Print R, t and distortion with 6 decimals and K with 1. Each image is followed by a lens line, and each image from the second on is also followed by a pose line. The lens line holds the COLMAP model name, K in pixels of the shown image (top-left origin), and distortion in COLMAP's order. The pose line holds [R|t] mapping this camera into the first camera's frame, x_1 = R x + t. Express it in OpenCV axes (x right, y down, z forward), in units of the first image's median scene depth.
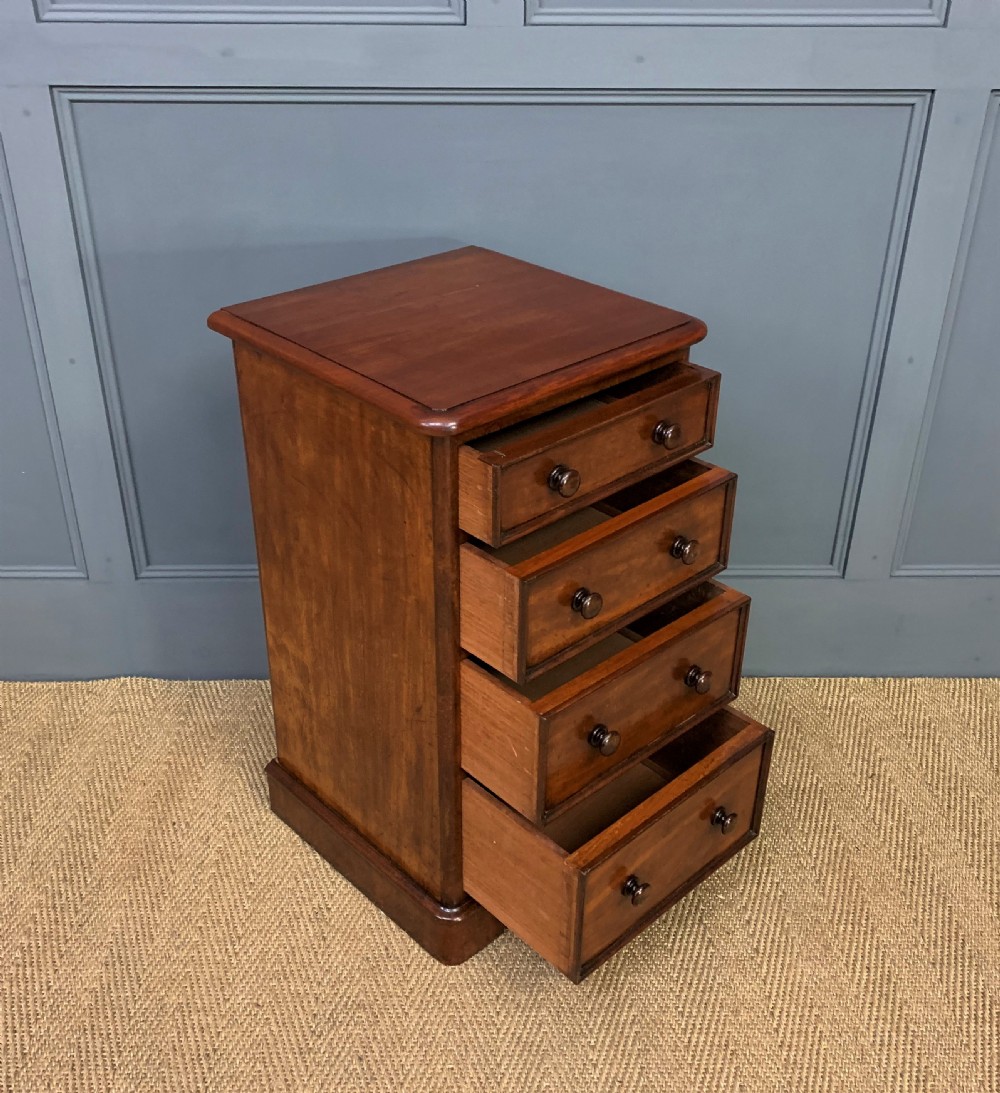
lens RADIAL K [[1179.8, 0, 505.5], [0, 1179.8, 526.8], [0, 0, 1]] dist [0.045985, 0.000000]
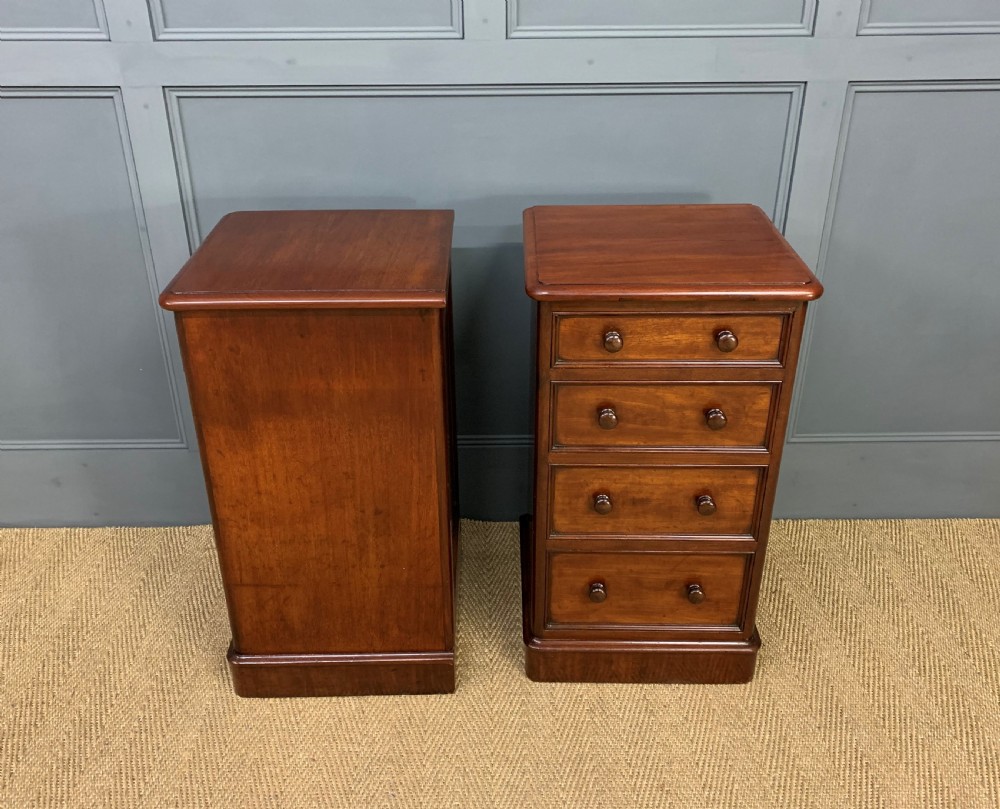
lens RADIAL K [[916.6, 0, 499.5], [0, 916.6, 392.3], [0, 0, 1]] dist [0.048269, 0.000000]
pose [[0.999909, -0.008838, -0.010199, 0.015283], [0.008465, 0.999312, -0.036099, 0.025848], [0.010511, 0.036010, 0.999296, -0.053212]]
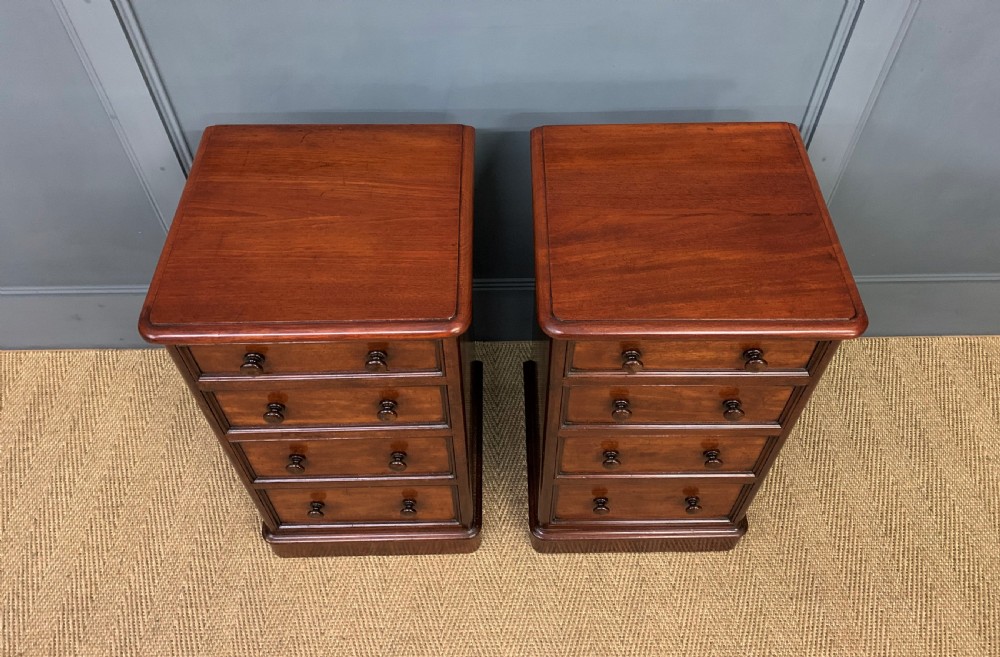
lens RADIAL K [[786.7, 0, 512.7], [0, 786.7, 255.1], [0, 0, 1]] dist [0.051495, -0.011961]
pose [[0.999981, -0.005611, -0.002536, 0.012743], [0.006136, 0.942405, 0.334418, -0.379385], [0.000513, -0.334427, 0.942422, 0.197486]]
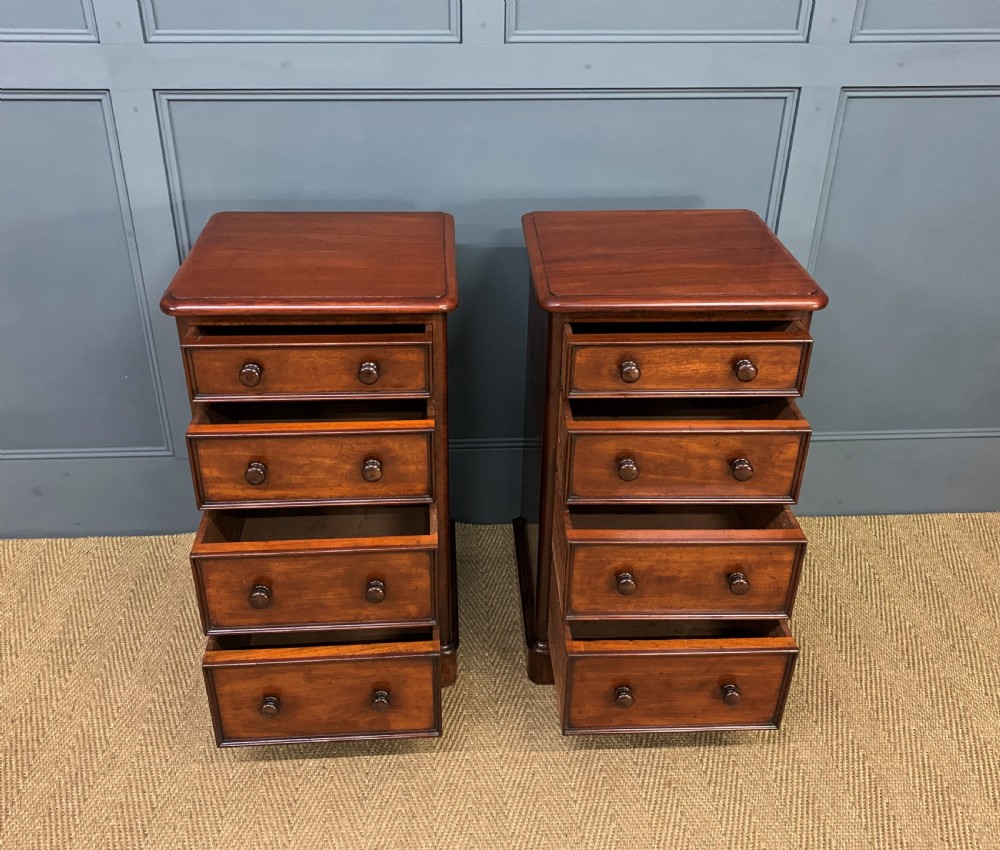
lens RADIAL K [[949.7, 0, 490.8], [0, 949.7, 402.9], [0, 0, 1]] dist [0.049522, 0.000000]
pose [[0.999081, -0.019832, 0.037991, -0.049947], [0.020254, 0.999737, -0.010764, 0.003469], [-0.037767, 0.011524, 0.999220, -0.093757]]
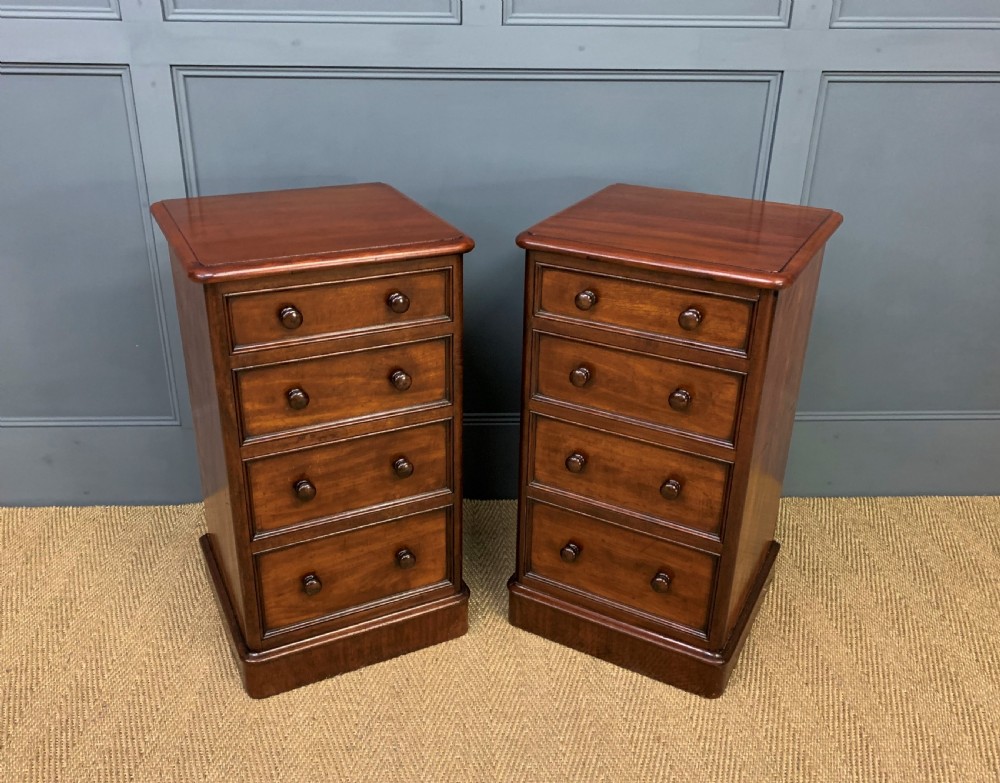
lens RADIAL K [[903.3, 0, 491.2], [0, 903.3, 375.4], [0, 0, 1]] dist [0.050867, -0.005106]
pose [[0.999586, -0.006601, 0.027994, -0.031385], [0.009005, 0.996201, -0.086622, 0.100253], [-0.027316, 0.086838, 0.995848, -0.067870]]
